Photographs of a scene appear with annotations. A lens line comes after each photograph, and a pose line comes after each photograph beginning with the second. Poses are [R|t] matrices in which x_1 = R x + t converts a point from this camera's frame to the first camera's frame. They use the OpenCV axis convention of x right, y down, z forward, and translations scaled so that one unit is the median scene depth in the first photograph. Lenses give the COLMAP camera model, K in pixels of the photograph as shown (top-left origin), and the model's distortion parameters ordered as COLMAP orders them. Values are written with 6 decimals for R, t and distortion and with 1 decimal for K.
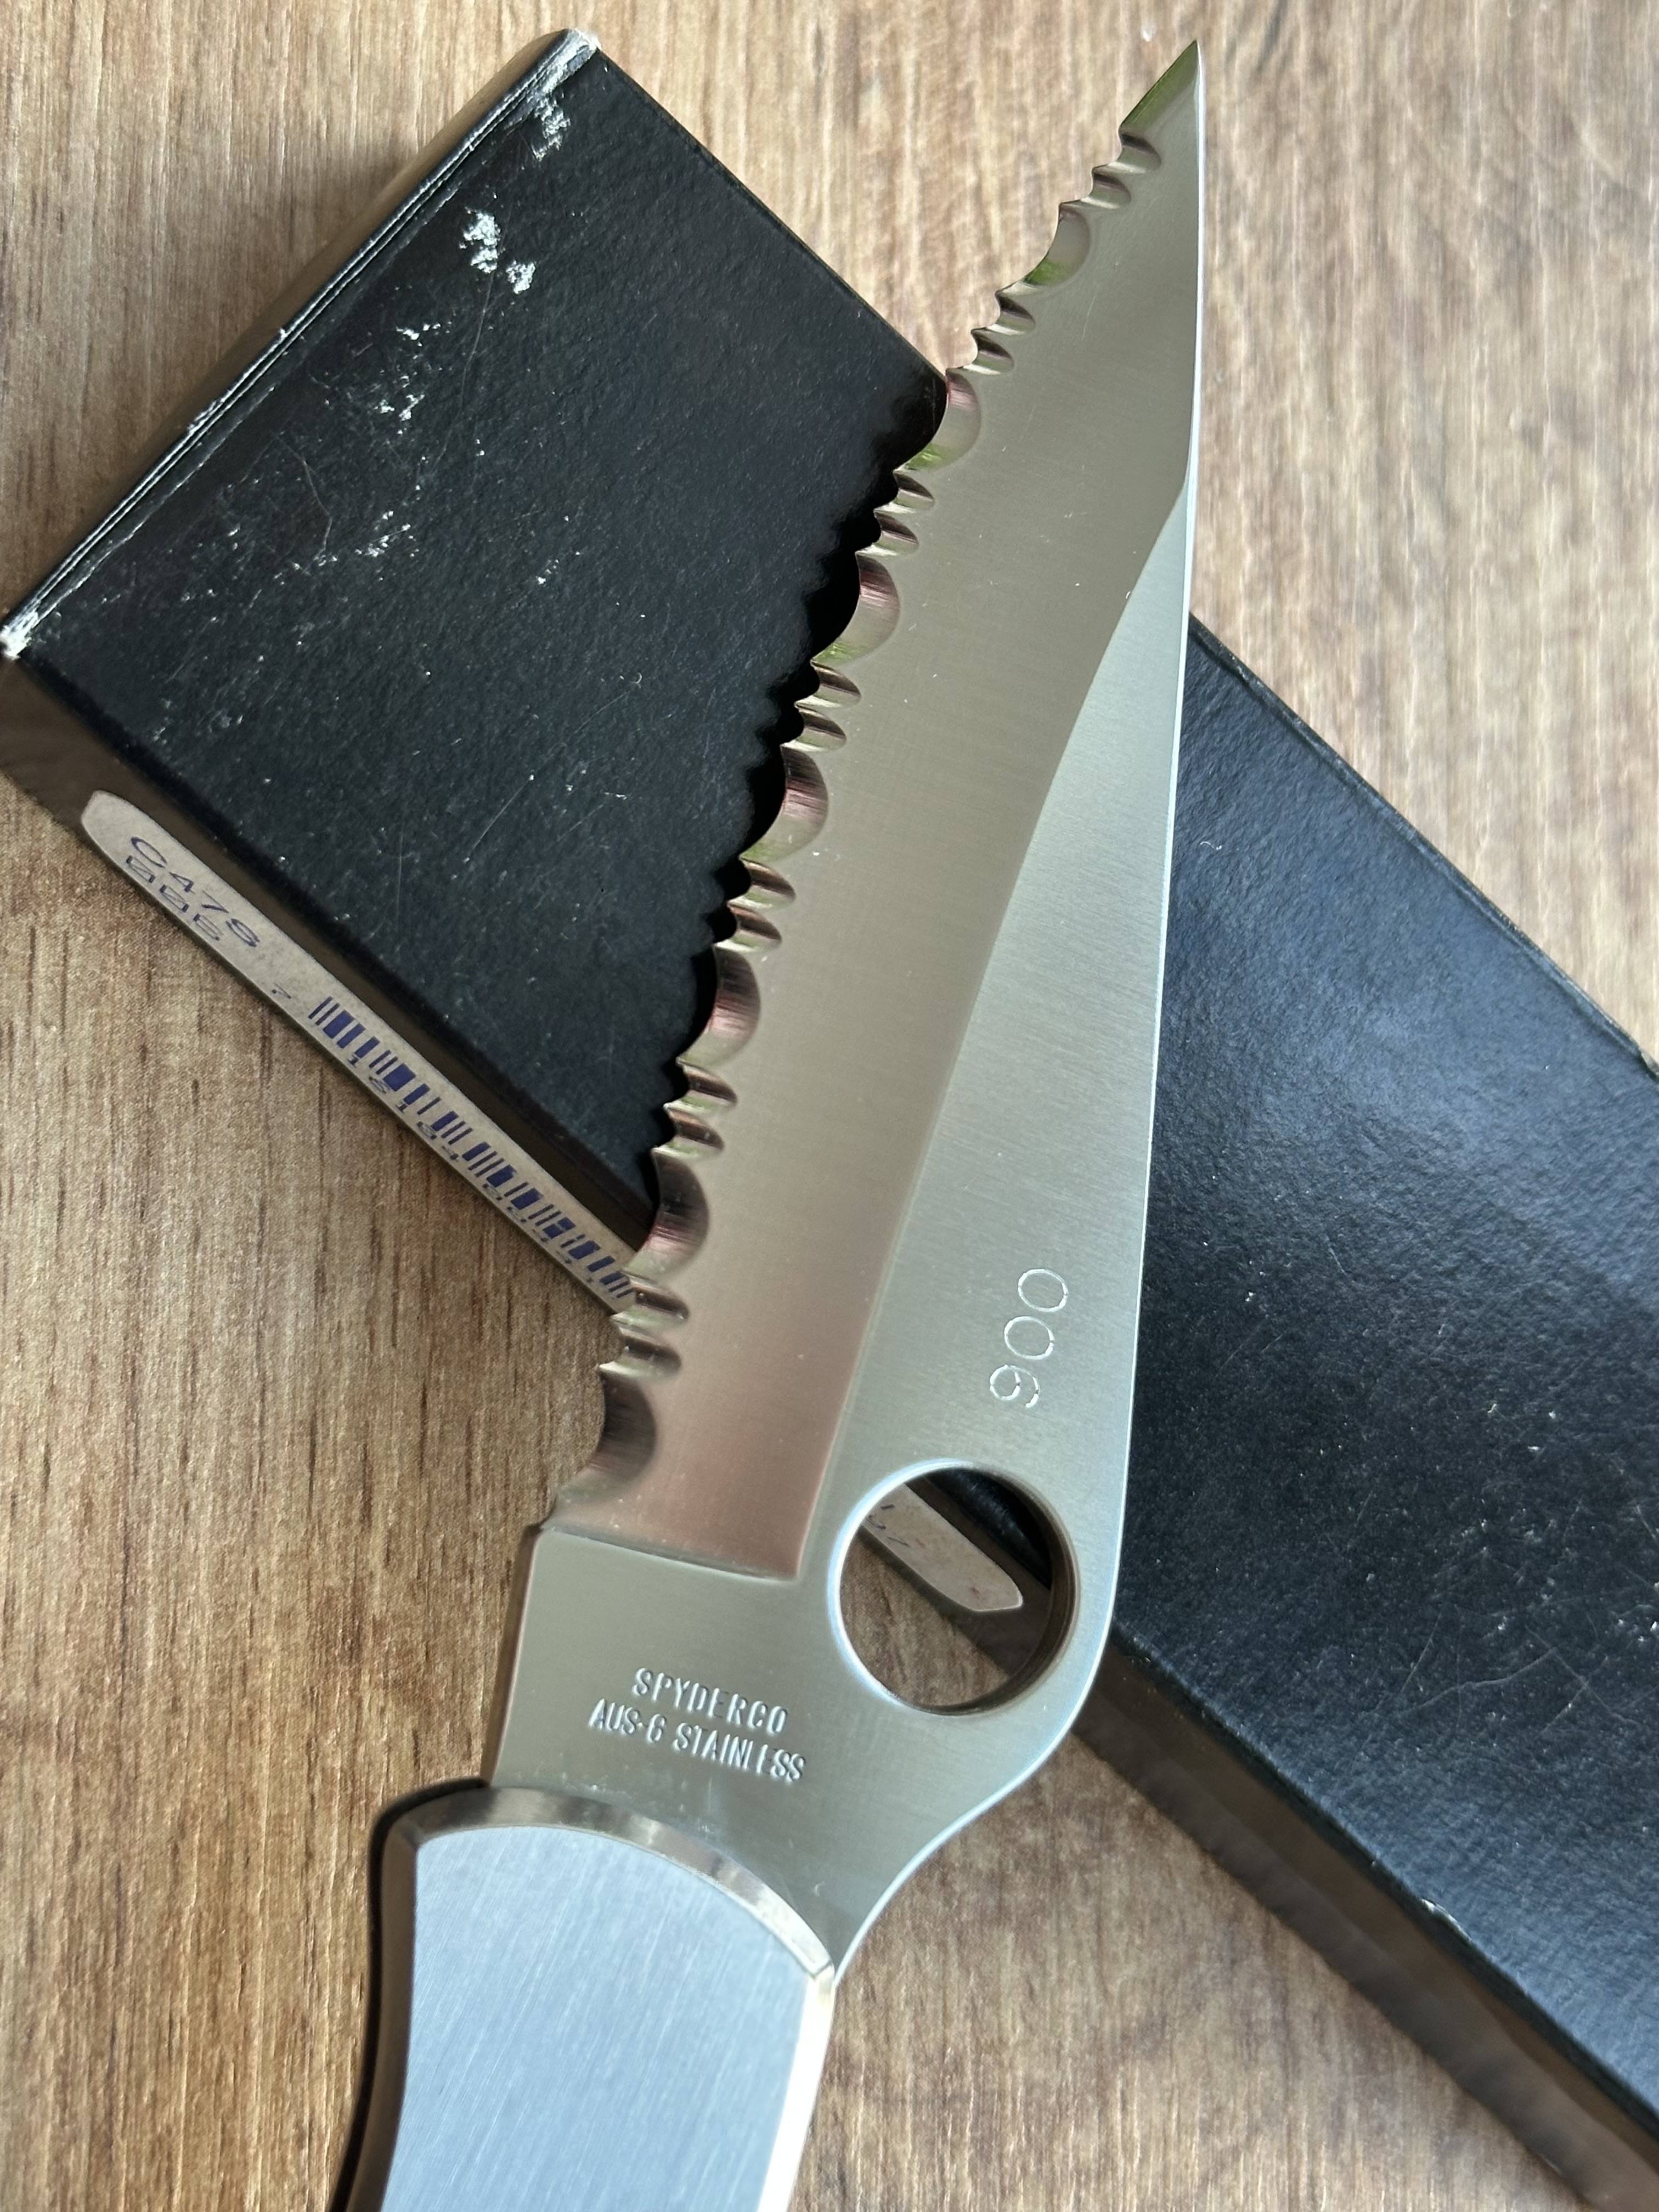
lens RADIAL K [[3631.7, 0, 814.7], [0, 3631.7, 1096.6], [0, 0, 1]] dist [0.138455, -0.237536]
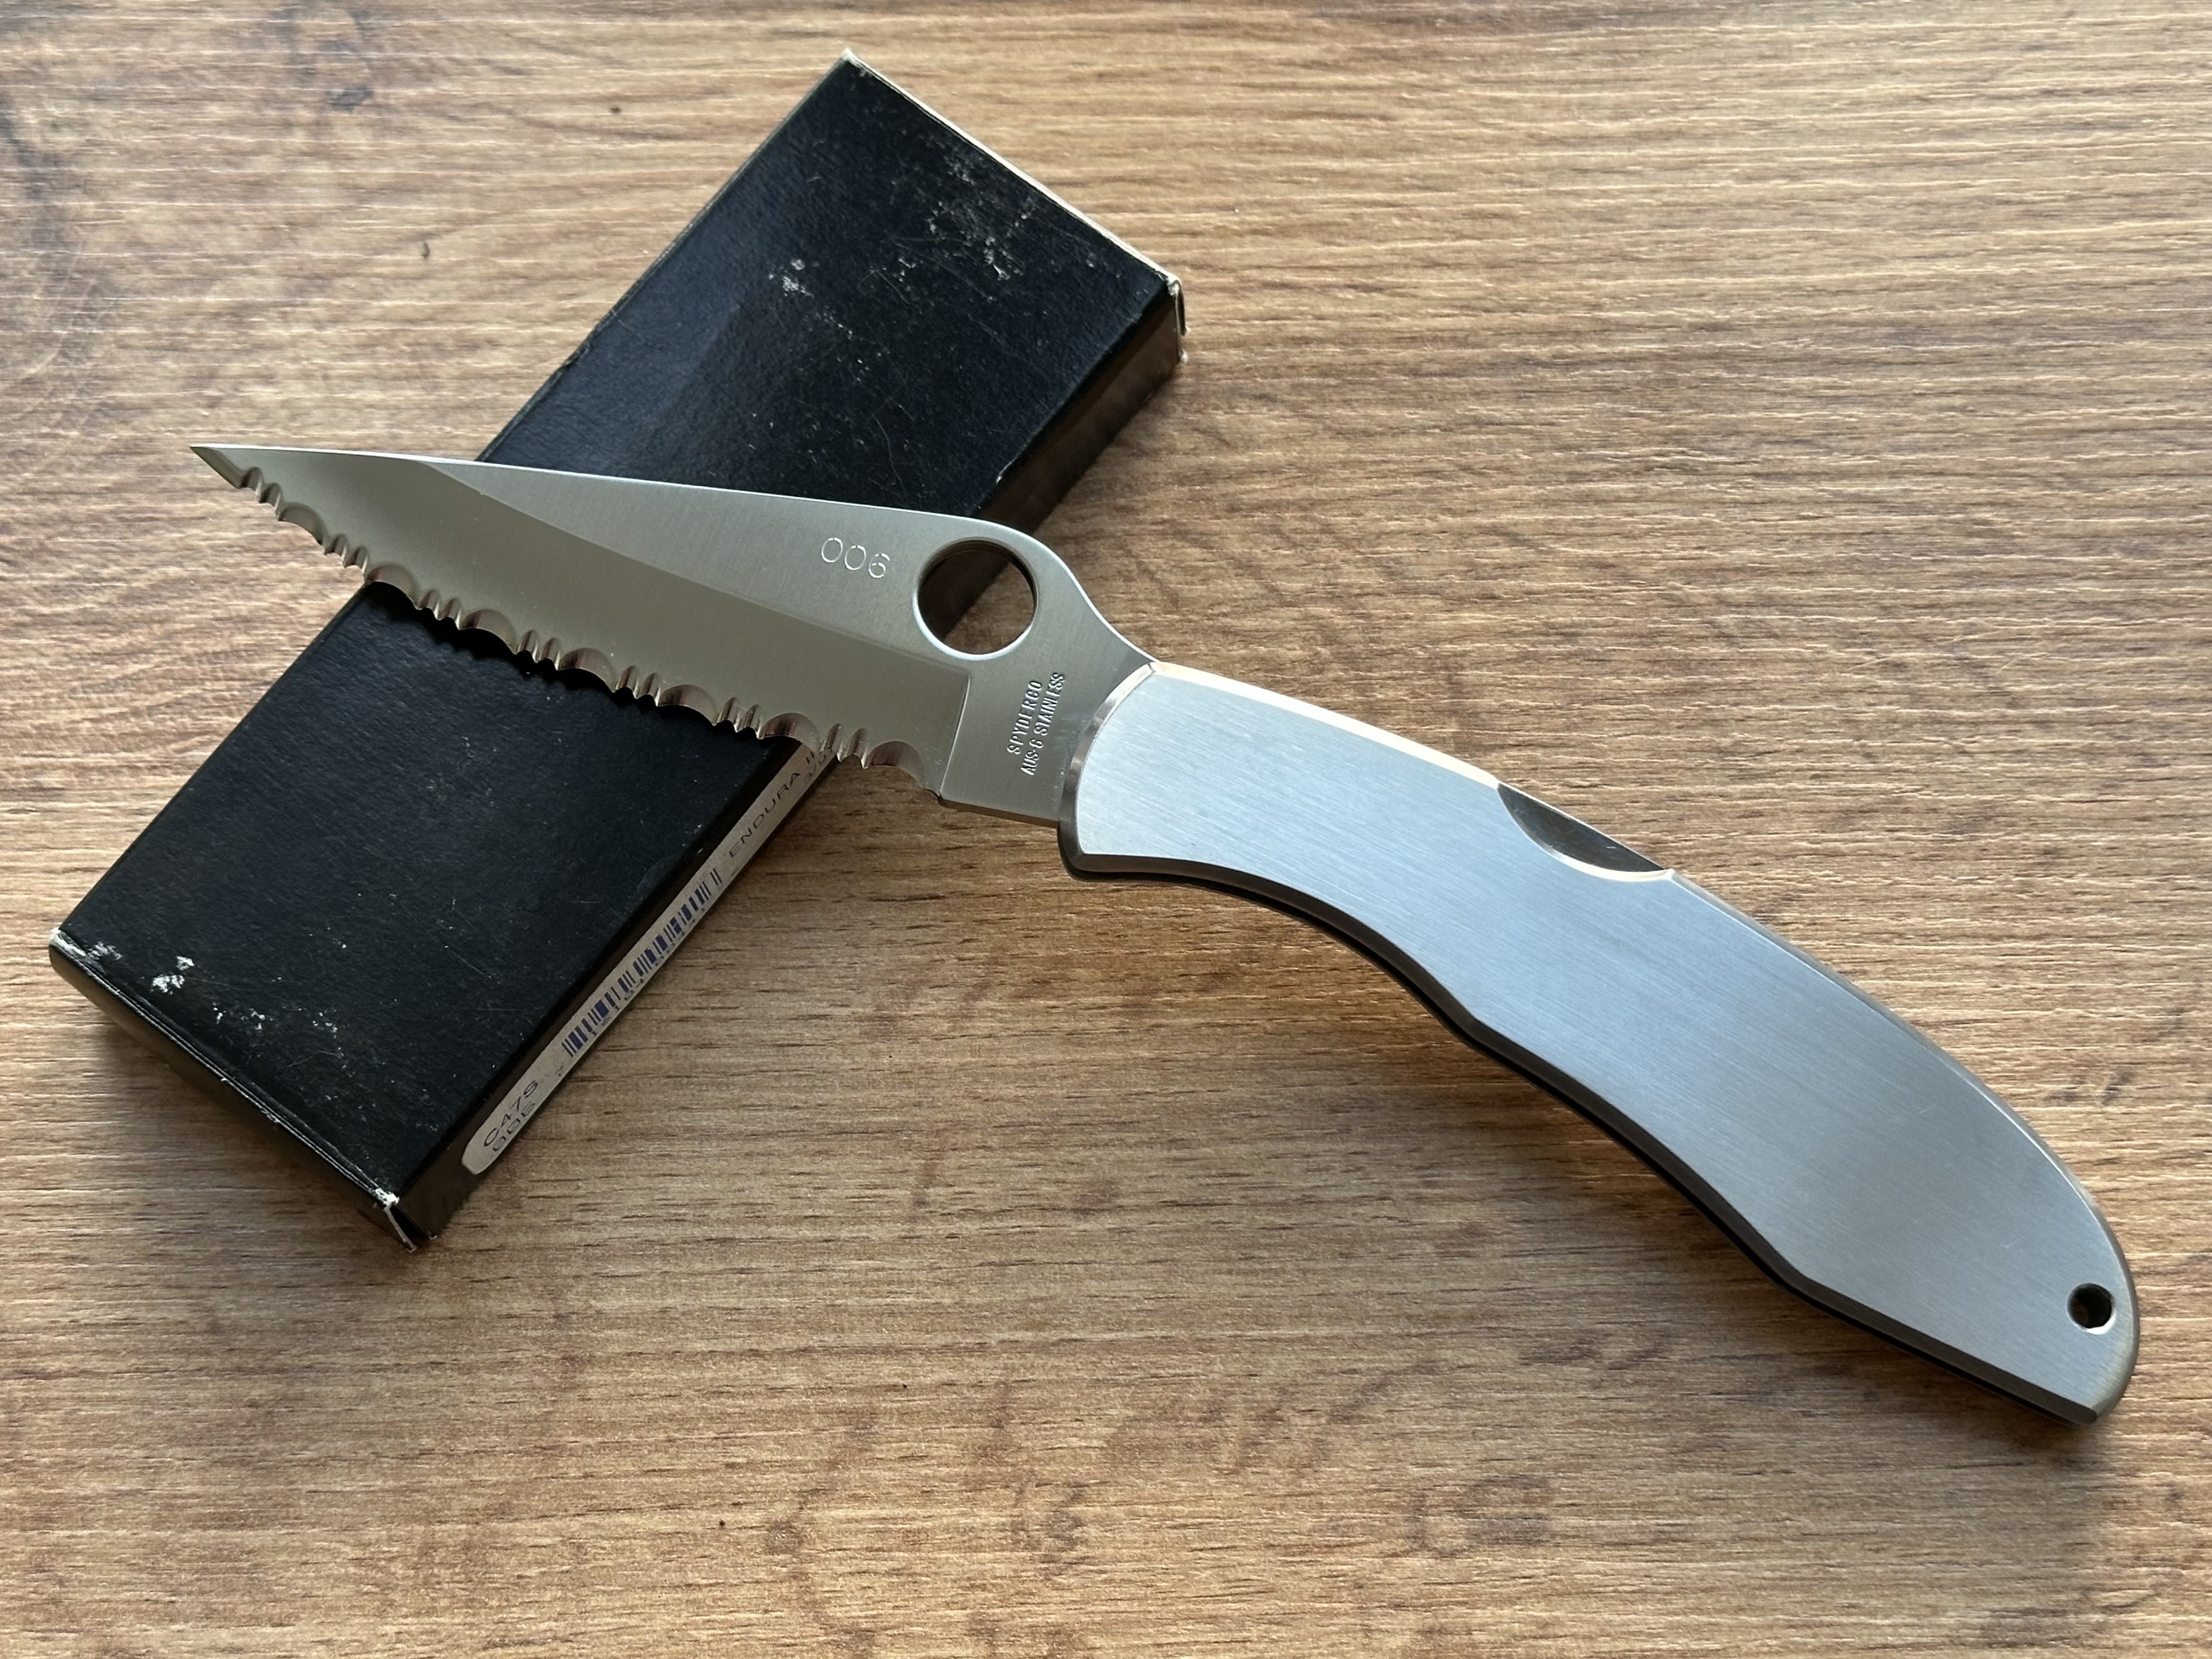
lens RADIAL K [[3631.7, 0, 1102.4], [0, 3631.7, 775.3], [0, 0, 1]] dist [0.138455, -0.237536]
pose [[-0.029910, -0.999363, -0.019456, 0.041093], [0.989925, -0.032312, 0.137859, -0.003555], [-0.138400, -0.015137, 0.990261, -0.947711]]
